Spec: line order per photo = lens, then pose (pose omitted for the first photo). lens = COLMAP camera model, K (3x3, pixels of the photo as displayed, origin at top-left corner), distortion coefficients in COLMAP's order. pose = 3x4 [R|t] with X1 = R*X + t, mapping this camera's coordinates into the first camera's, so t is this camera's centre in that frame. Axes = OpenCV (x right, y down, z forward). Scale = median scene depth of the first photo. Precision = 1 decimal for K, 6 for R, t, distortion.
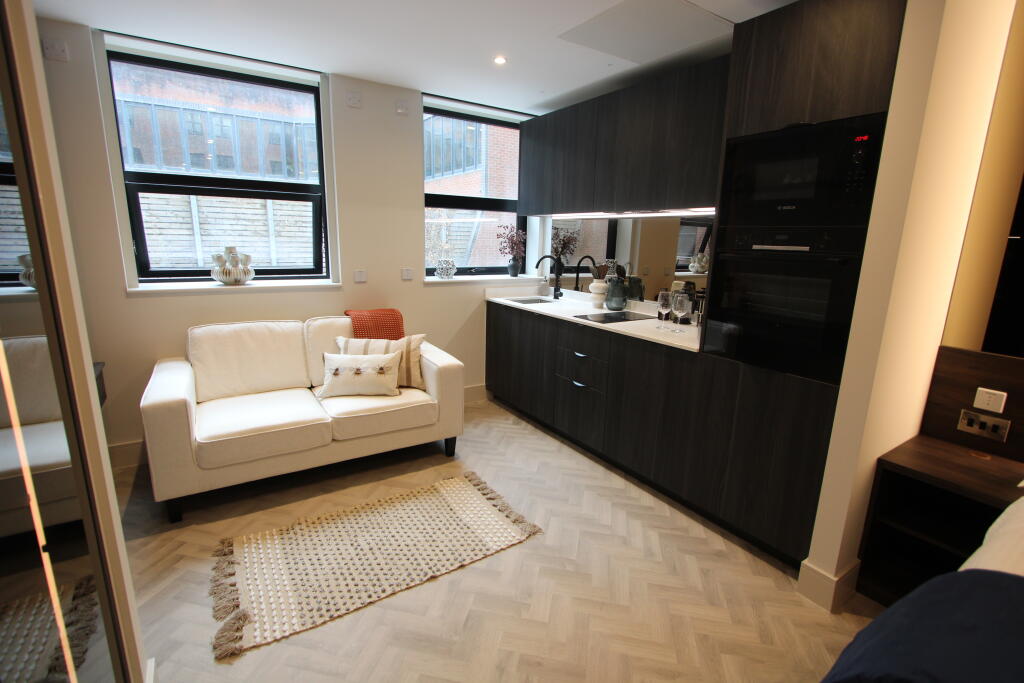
lens RADIAL K [[469.2, 0, 517.1], [0, 469.2, 340.6], [0, 0, 1]] dist [-0.016732, 0.000399]
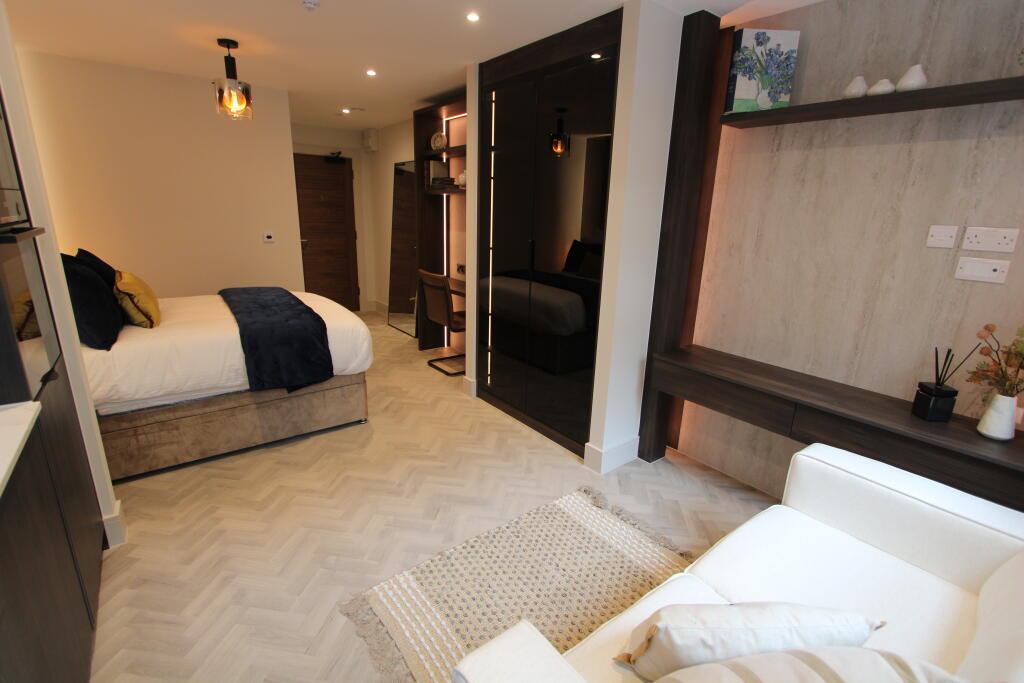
lens RADIAL K [[470.0, 0, 515.7], [0, 470.0, 341.2], [0, 0, 1]] dist [-0.012539, 0.000277]
pose [[-0.995763, -0.036010, -0.084611, -0.133342], [-0.071476, 0.881993, 0.465810, -0.310361], [0.057852, 0.469884, -0.880830, 1.298033]]
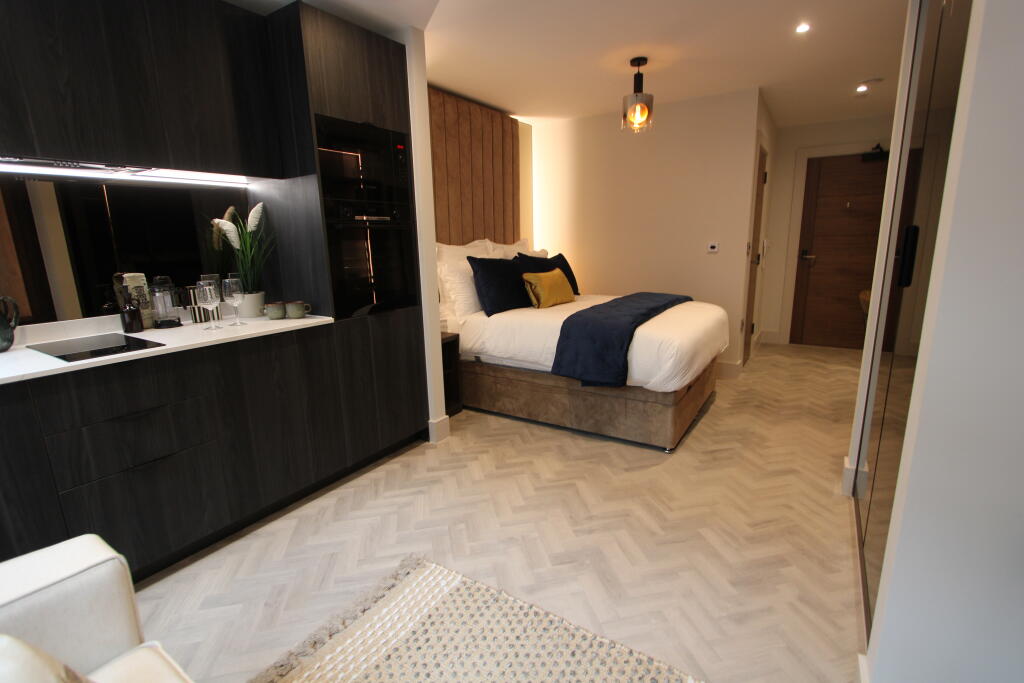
lens RADIAL K [[470.0, 0, 515.7], [0, 470.0, 341.2], [0, 0, 1]] dist [-0.012539, 0.000277]
pose [[-0.403421, -0.209883, 0.890618, -0.602176], [0.208312, 0.926712, 0.312747, -0.150457], [-0.890987, 0.311695, -0.330134, 0.860383]]
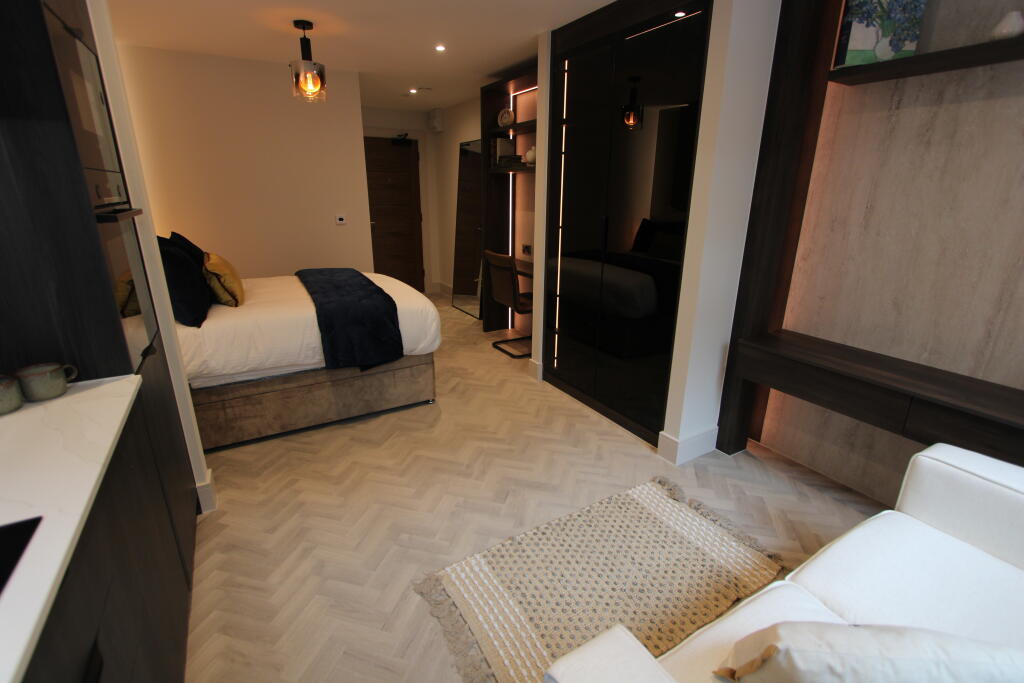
lens RADIAL K [[470.0, 0, 515.7], [0, 470.0, 341.2], [0, 0, 1]] dist [-0.012539, 0.000277]
pose [[-0.998180, -0.049203, 0.034875, -0.105426], [-0.024998, 0.863804, 0.503207, -0.291001], [-0.054885, 0.501419, -0.863462, 1.269918]]
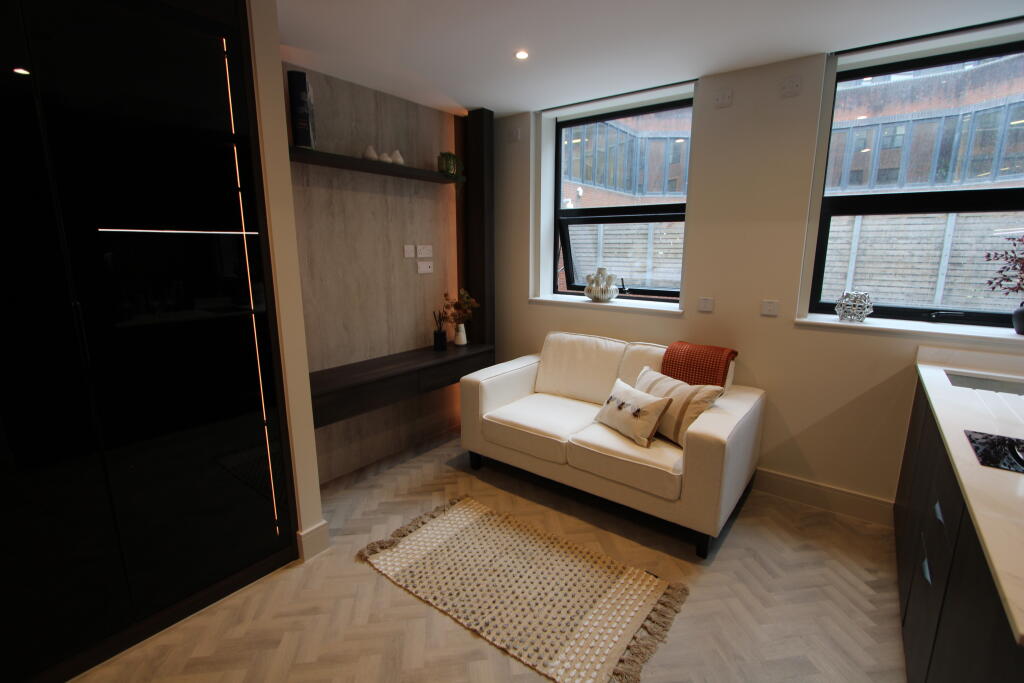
lens RADIAL K [[469.2, 0, 517.1], [0, 469.2, 340.6], [0, 0, 1]] dist [-0.016732, 0.000399]
pose [[0.338043, 0.159534, -0.927511, 0.445468], [-0.193980, 0.976178, 0.097206, -0.114069], [0.920923, 0.147058, 0.360936, 0.489792]]
